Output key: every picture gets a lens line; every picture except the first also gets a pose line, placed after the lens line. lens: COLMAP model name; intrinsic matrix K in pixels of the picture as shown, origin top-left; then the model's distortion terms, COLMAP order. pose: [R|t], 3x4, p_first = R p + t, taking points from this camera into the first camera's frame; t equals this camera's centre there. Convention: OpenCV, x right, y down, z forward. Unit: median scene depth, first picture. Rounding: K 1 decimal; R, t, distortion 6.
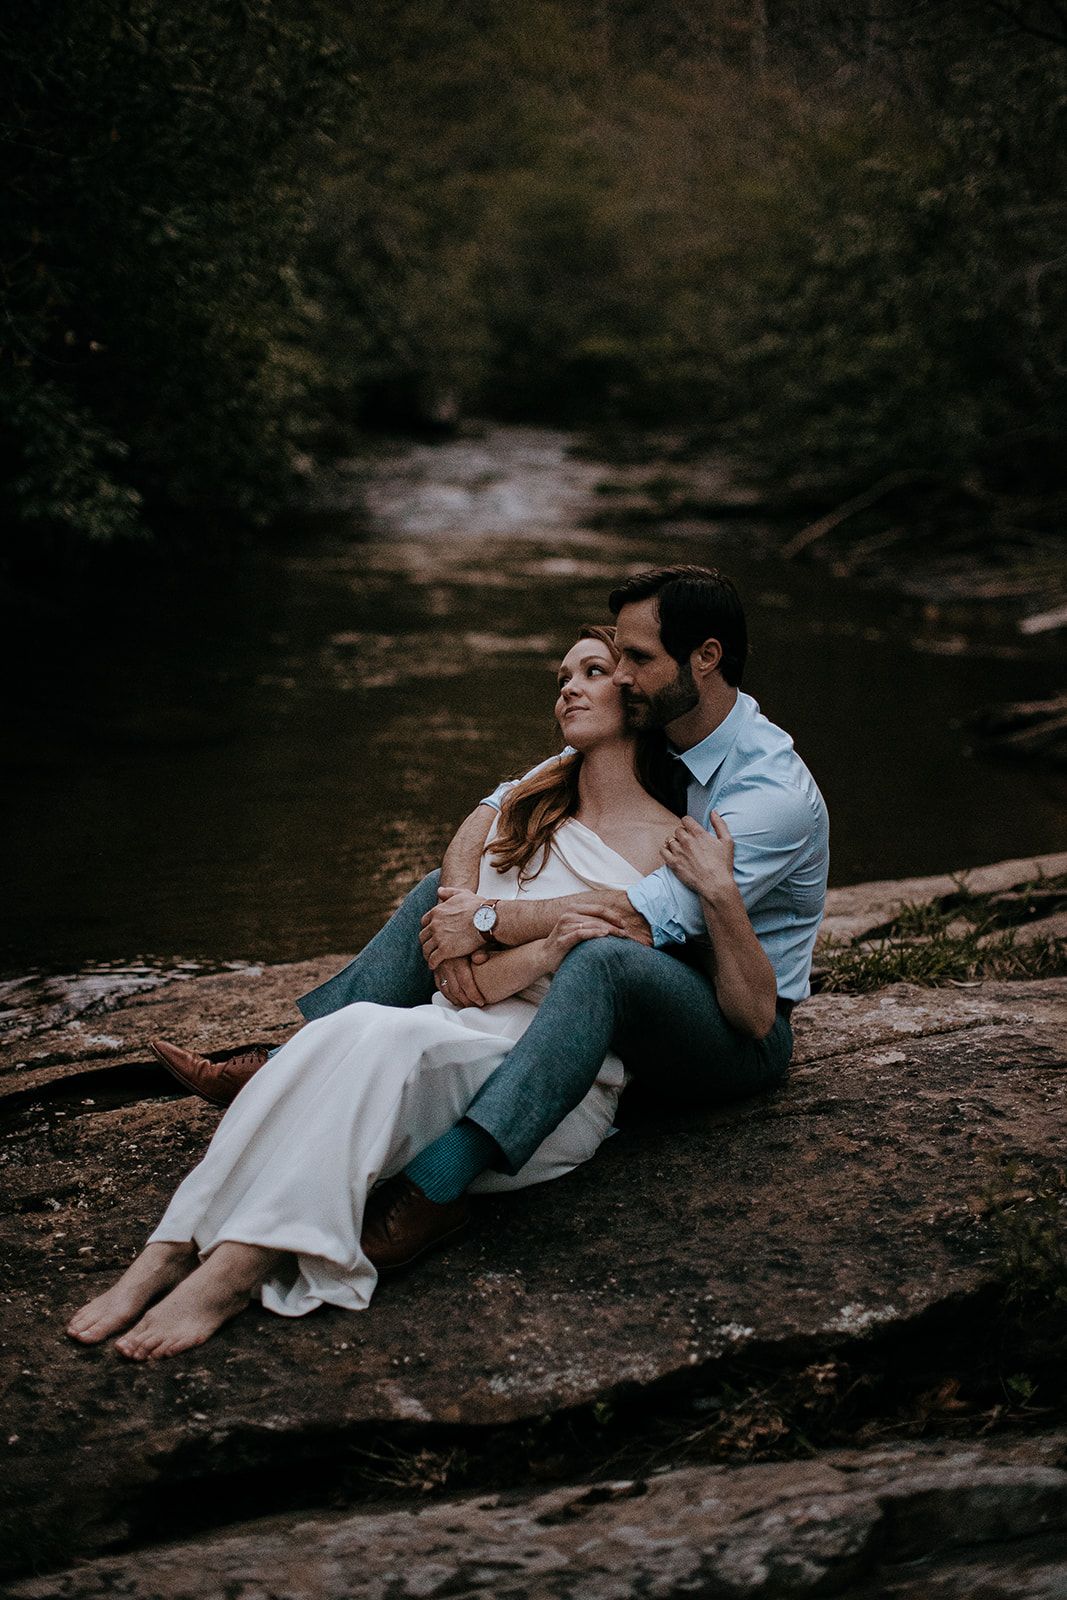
lens RADIAL K [[2282.3, 0, 533.5], [0, 2282.3, 800.0], [0, 0, 1]] dist [-0.146941, 0.125690]
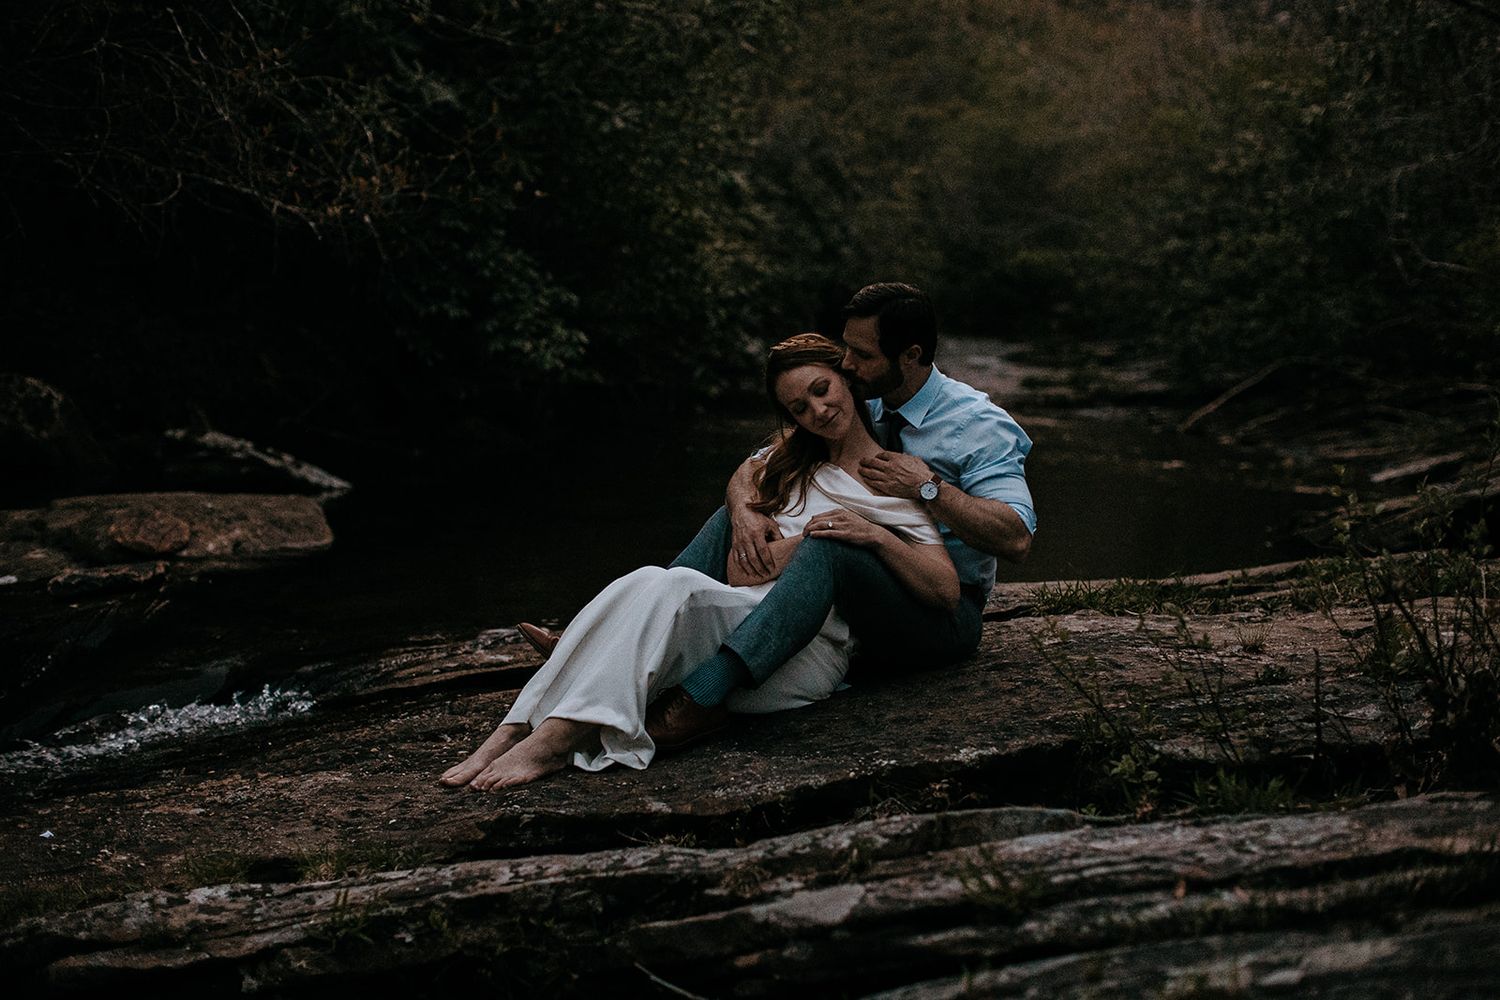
lens RADIAL K [[2093.0, 0, 750.0], [0, 2093.0, 500.0], [0, 0, 1]] dist [-0.173856, 0.437370]
pose [[0.993755, 0.010132, -0.111121, 0.116521], [-0.019666, 0.996184, -0.085034, 0.142686], [0.109835, 0.086688, 0.990162, -0.264290]]
